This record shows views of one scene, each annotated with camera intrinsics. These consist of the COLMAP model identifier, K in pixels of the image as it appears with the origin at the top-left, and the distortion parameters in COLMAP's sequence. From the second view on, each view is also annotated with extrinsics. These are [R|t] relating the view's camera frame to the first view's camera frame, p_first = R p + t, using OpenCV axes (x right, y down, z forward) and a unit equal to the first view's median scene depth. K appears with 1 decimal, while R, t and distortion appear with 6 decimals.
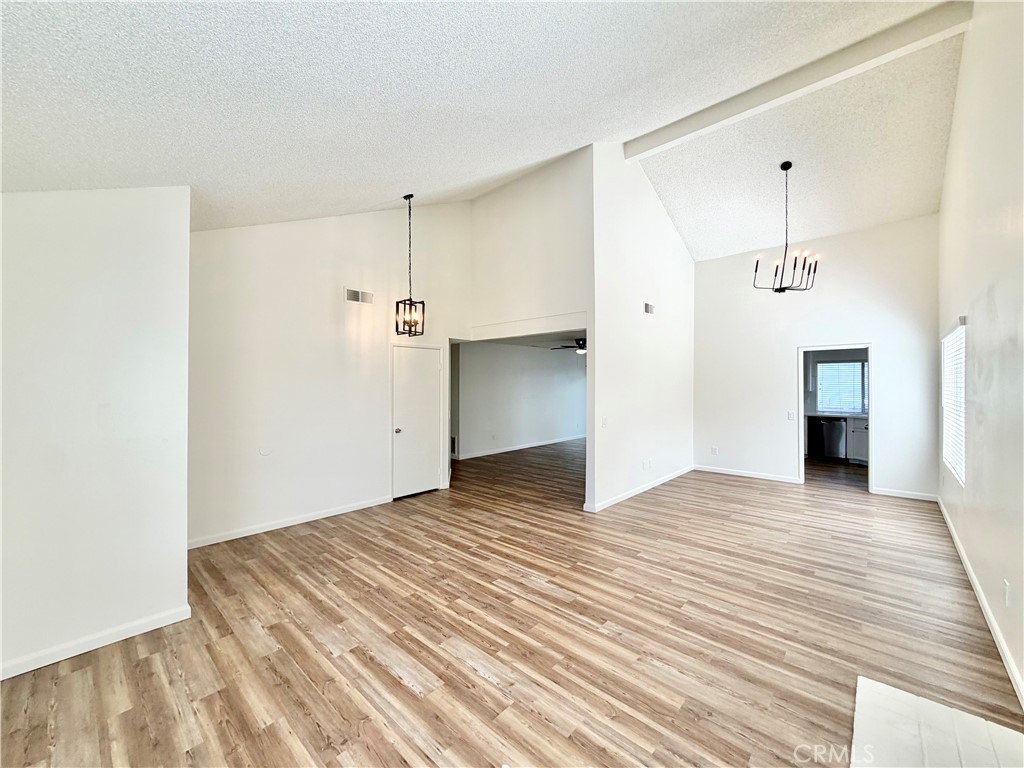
lens RADIAL K [[407.9, 0, 513.5], [0, 407.9, 386.8], [0, 0, 1]] dist [0.001823, -0.001146]
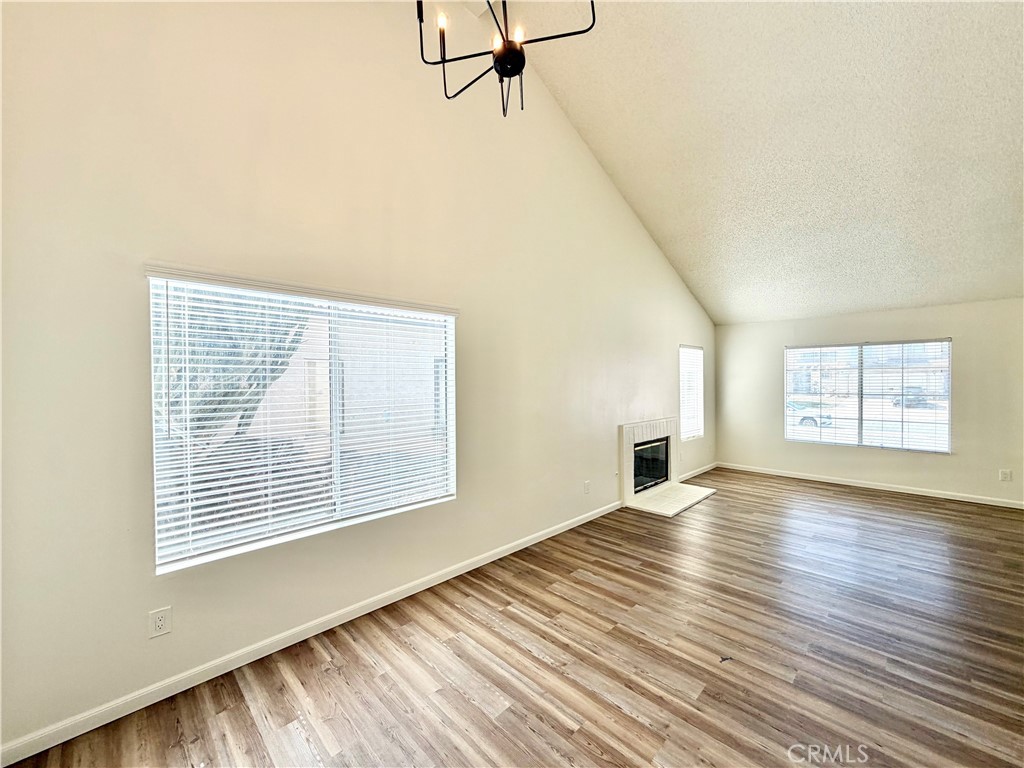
lens RADIAL K [[407.9, 0, 513.6], [0, 407.9, 387.5], [0, 0, 1]] dist [0.001823, -0.001146]
pose [[-0.999016, 0.009119, 0.043407, 0.890545], [0.010076, 0.999710, 0.021868, -0.013802], [-0.043195, 0.022284, -0.998818, 1.795144]]
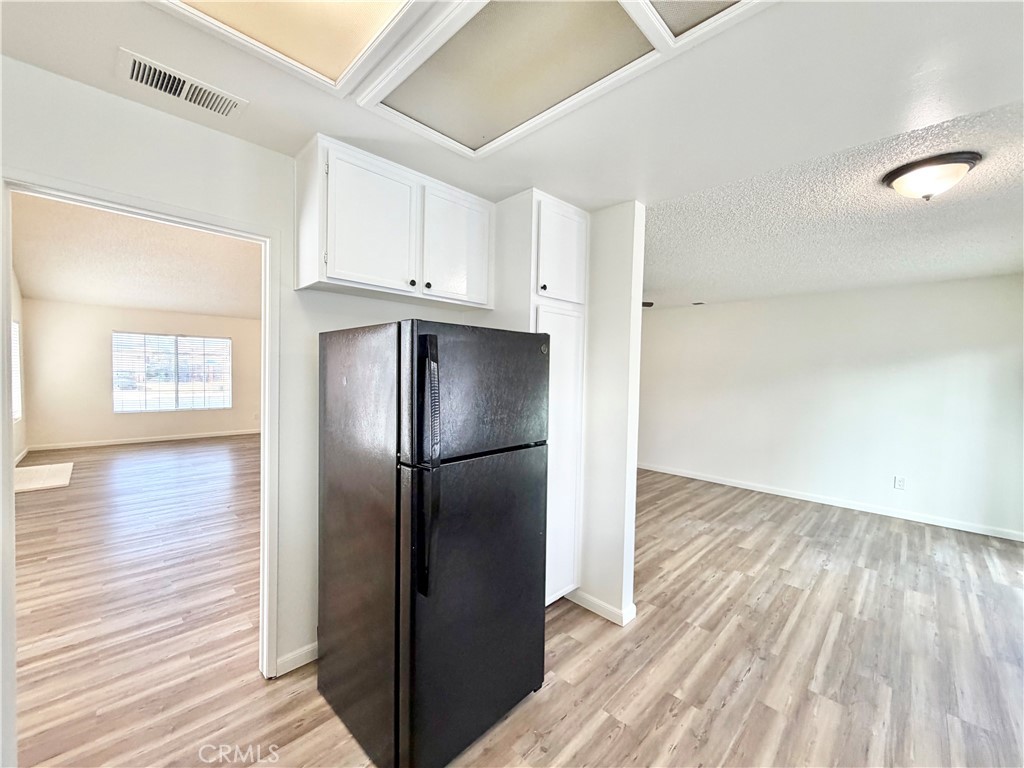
lens RADIAL K [[407.9, 0, 511.9], [0, 407.9, 382.3], [0, 0, 1]] dist [0.001823, -0.001146]
pose [[-0.045266, 0.027804, -0.998588, 1.688318], [-0.028603, 0.999167, 0.029116, 0.000535], [0.998565, 0.029881, -0.044433, 2.005815]]
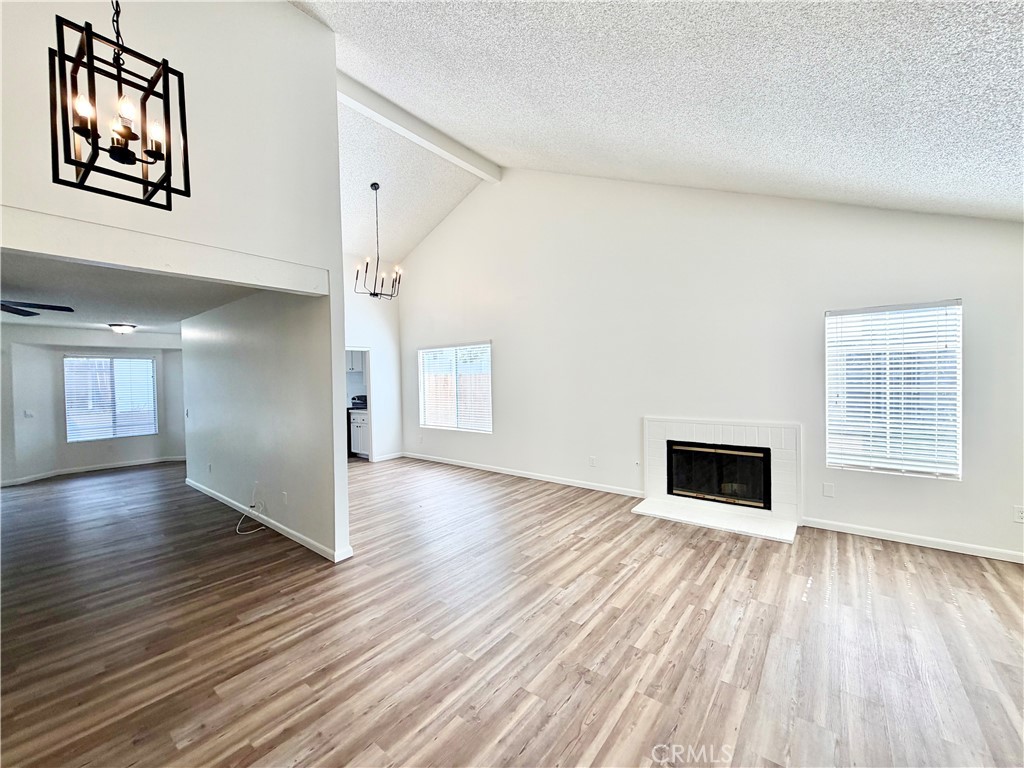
lens RADIAL K [[407.9, 0, 505.0], [0, 407.9, 387.5], [0, 0, 1]] dist [0.001823, -0.001146]
pose [[-0.063569, -0.019082, 0.997795, -0.689722], [0.024051, 0.999497, 0.020647, 0.004345], [-0.997688, 0.025310, -0.063078, 1.001122]]
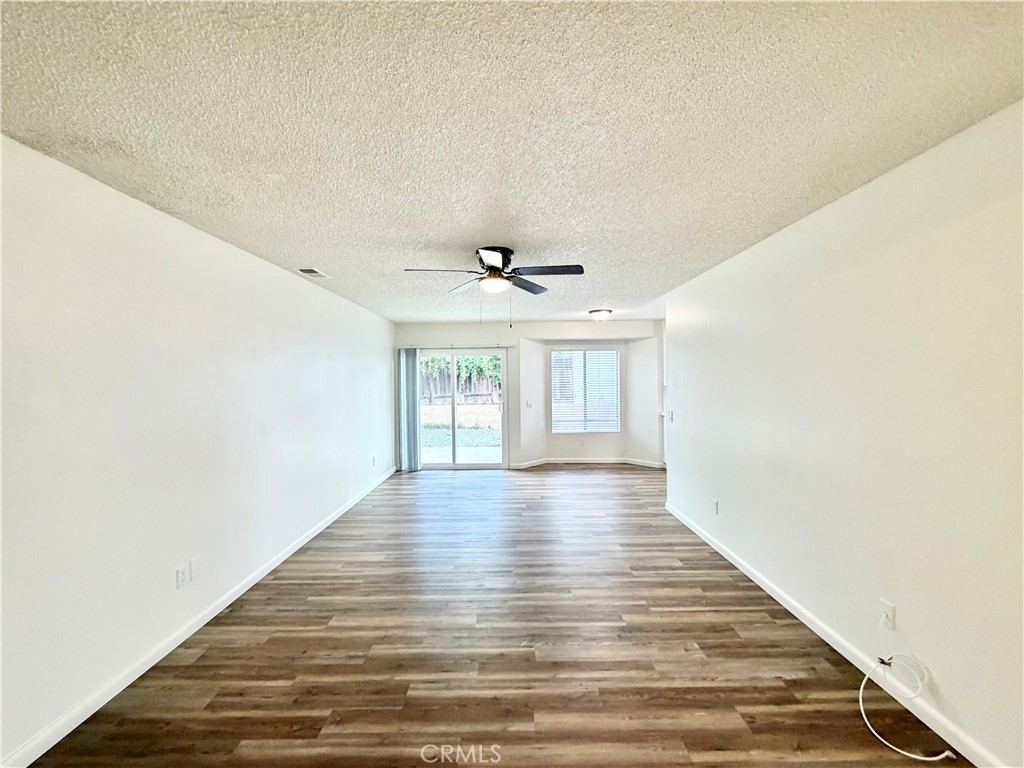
lens RADIAL K [[407.9, 0, 509.4], [0, 407.9, 386.2], [0, 0, 1]] dist [0.001823, -0.001146]
pose [[0.735925, -0.014377, 0.676911, -0.162106], [0.009988, 0.999896, 0.010378, 0.003649], [-0.676990, -0.000876, 0.735992, 1.595713]]
